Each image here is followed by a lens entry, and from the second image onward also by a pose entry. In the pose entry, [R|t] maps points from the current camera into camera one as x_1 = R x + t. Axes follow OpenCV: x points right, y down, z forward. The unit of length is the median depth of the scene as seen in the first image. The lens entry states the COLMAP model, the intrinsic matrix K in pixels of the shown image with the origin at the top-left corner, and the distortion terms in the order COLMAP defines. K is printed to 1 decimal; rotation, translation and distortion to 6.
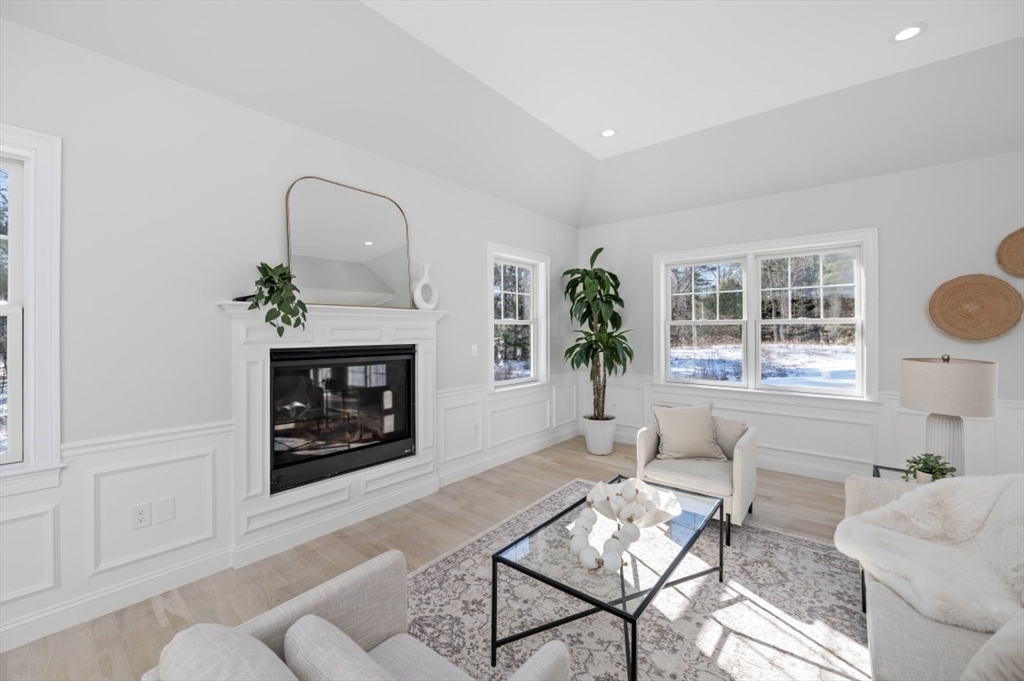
lens RADIAL K [[413.9, 0, 508.9], [0, 413.9, 333.6], [0, 0, 1]] dist [-0.000644, -0.000079]
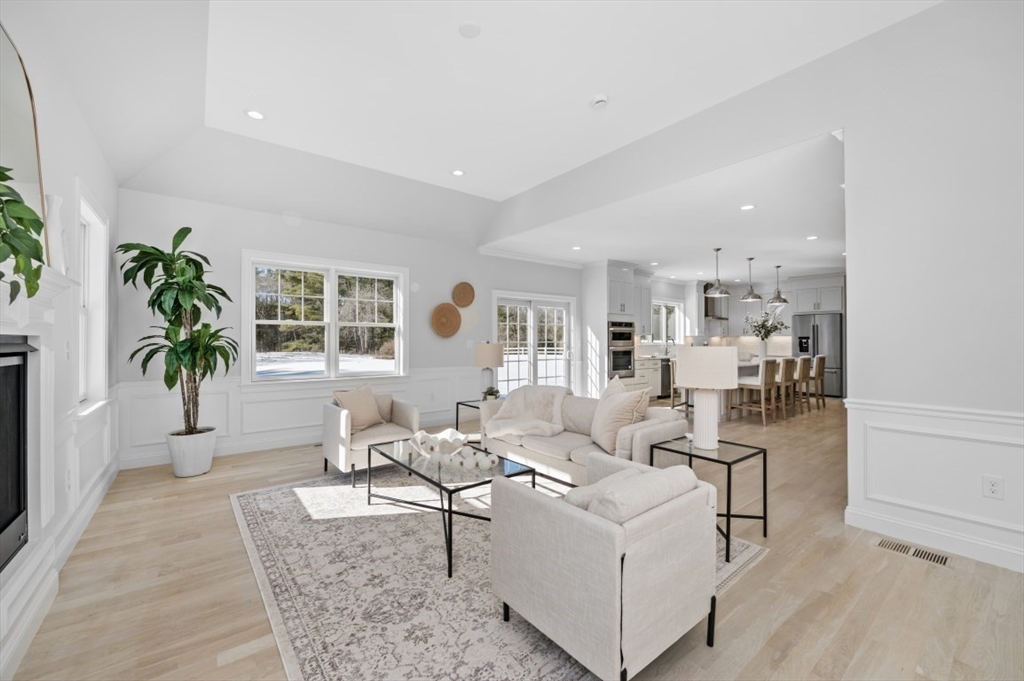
lens RADIAL K [[409.8, 0, 512.0], [0, 409.8, 340.5], [0, 0, 1]] dist [-0.000118, 0.000009]
pose [[0.215753, 0.000229, 0.976448, -0.620415], [0.005969, 0.999981, -0.001554, 0.034066], [-0.976430, 0.006164, 0.215748, 0.266387]]
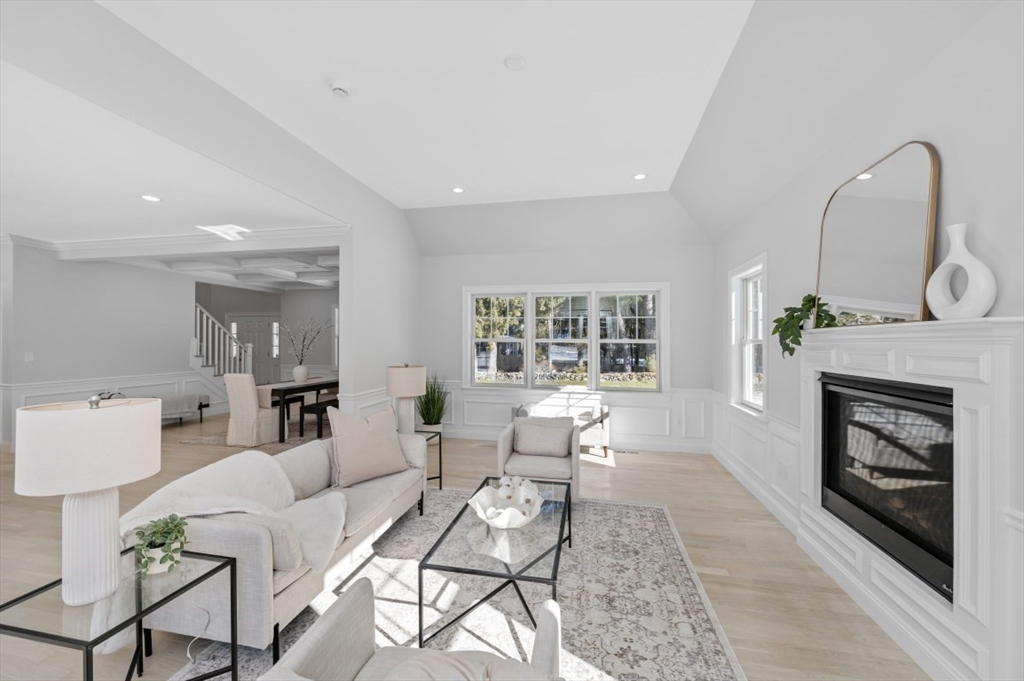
lens RADIAL K [[409.8, 0, 512.0], [0, 409.8, 340.5], [0, 0, 1]] dist [-0.000118, 0.000009]
pose [[-0.884756, -0.009829, -0.465952, 0.490774], [-0.010641, 0.999943, -0.000889, -0.026695], [0.465934, 0.004171, -0.884810, 1.196352]]
